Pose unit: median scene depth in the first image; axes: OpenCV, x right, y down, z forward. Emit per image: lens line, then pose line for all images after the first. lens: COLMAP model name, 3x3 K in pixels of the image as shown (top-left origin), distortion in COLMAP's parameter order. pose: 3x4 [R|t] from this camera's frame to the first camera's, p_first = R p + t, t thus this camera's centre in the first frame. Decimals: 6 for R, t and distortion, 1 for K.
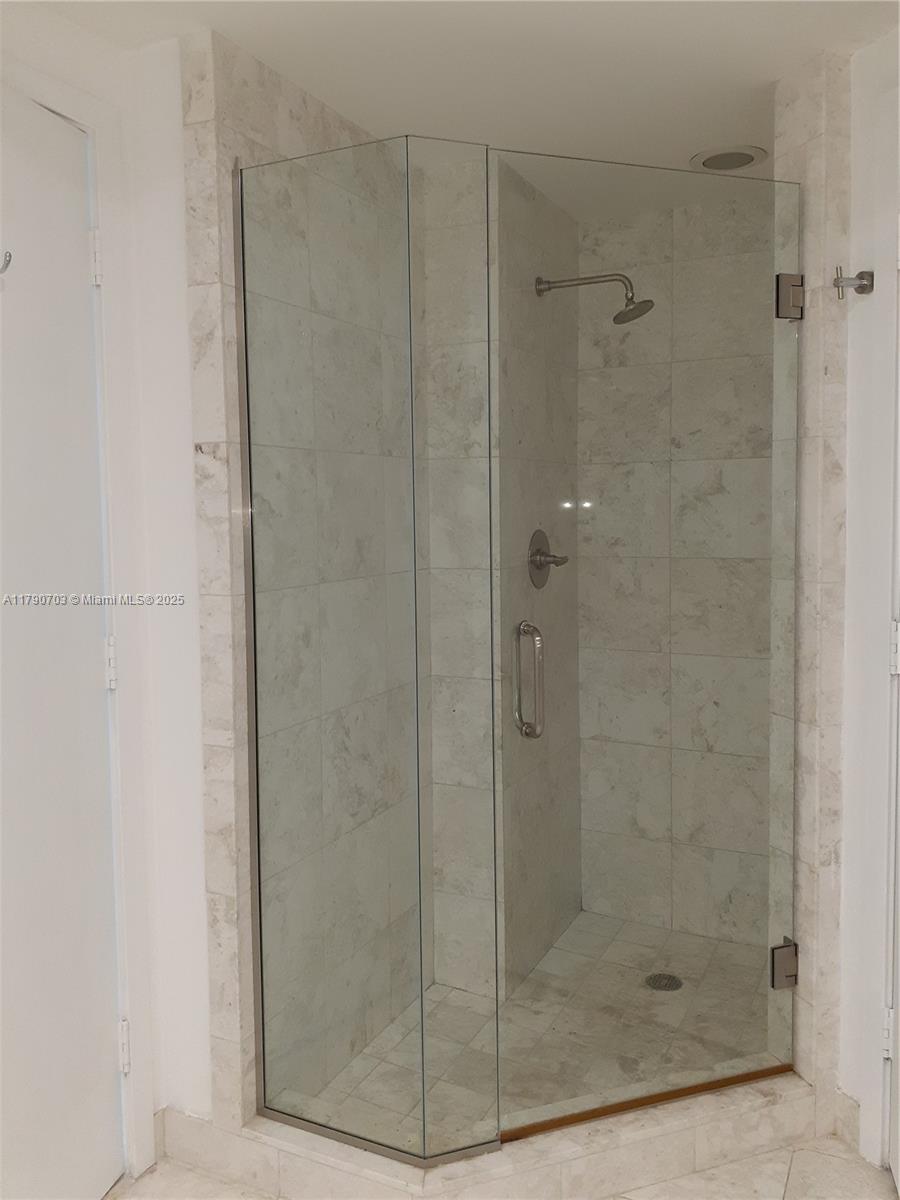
lens RADIAL K [[979.0, 0, 450.5], [0, 979.0, 609.5], [0, 0, 1]] dist [0.138790, -0.314675]
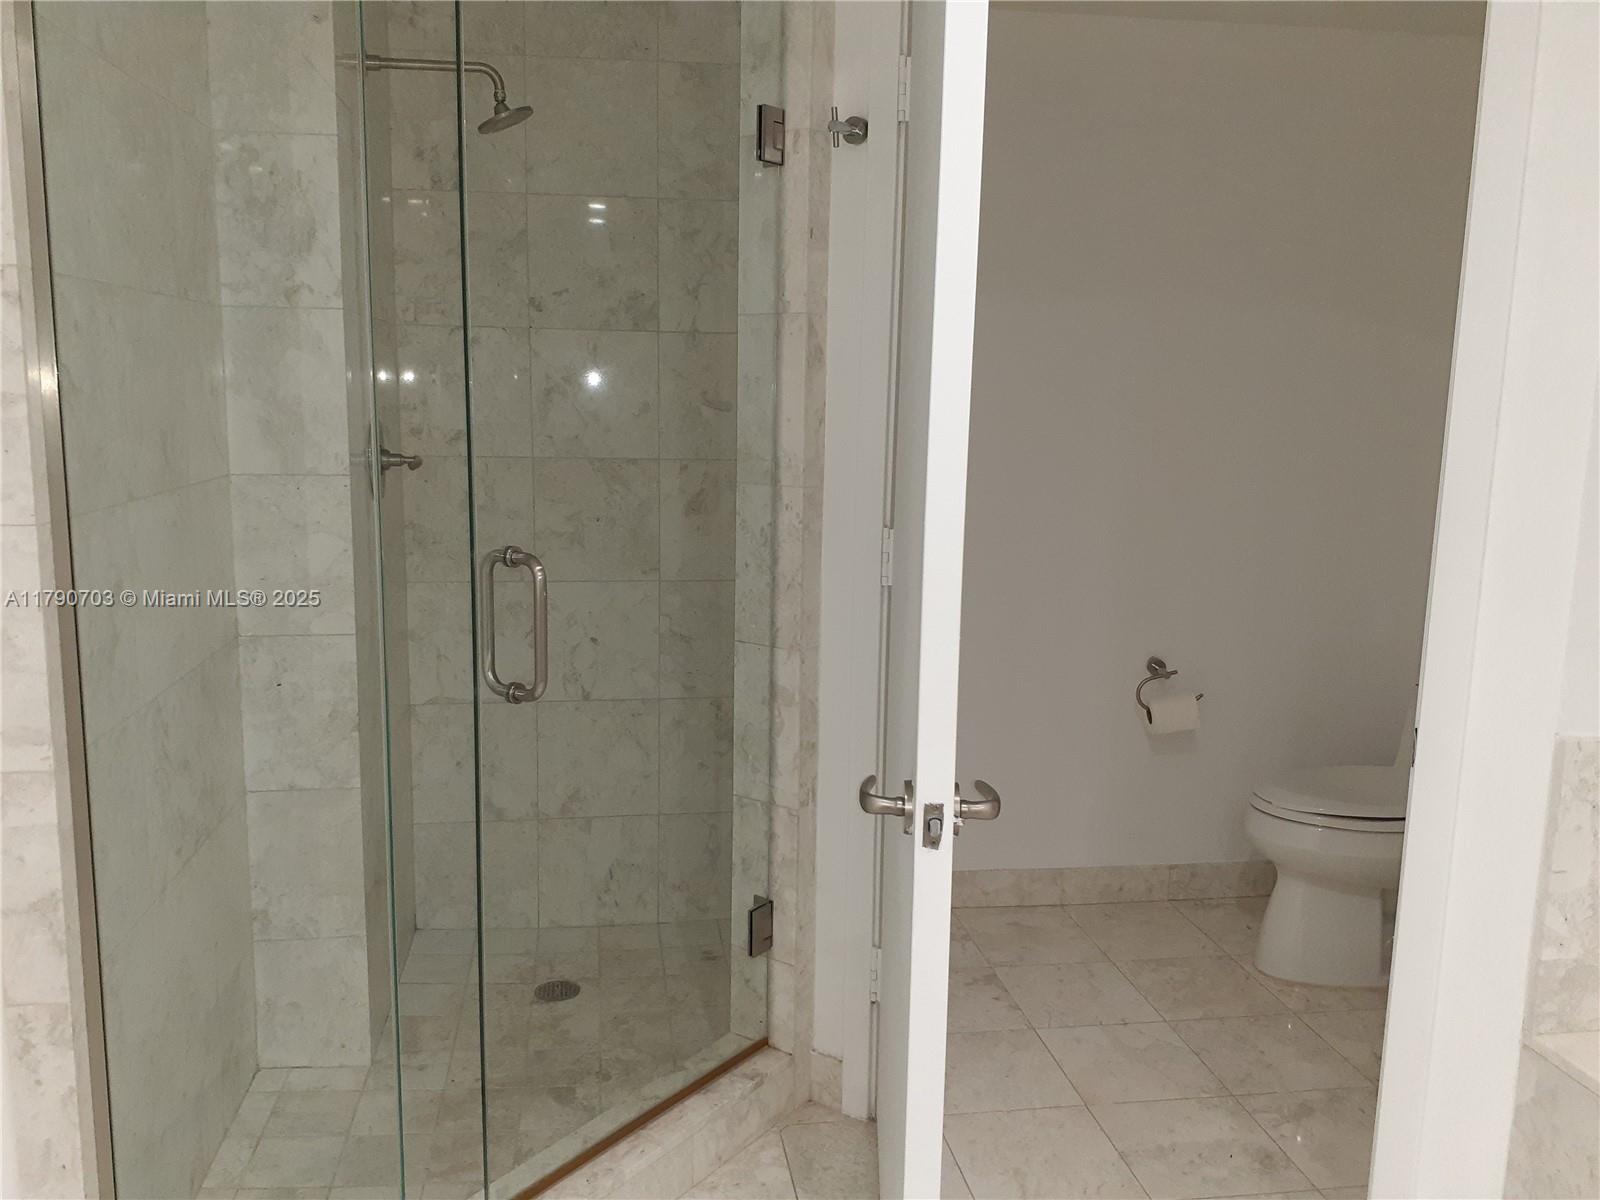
lens RADIAL K [[1285.6, 0, 795.8], [0, 1285.6, 651.0], [0, 0, 1]] dist [0.097381, -0.160028]
pose [[0.827472, -0.091374, 0.554023, -0.240308], [0.037369, 0.993445, 0.108035, -0.005251], [-0.560263, -0.068693, 0.825462, 0.059427]]
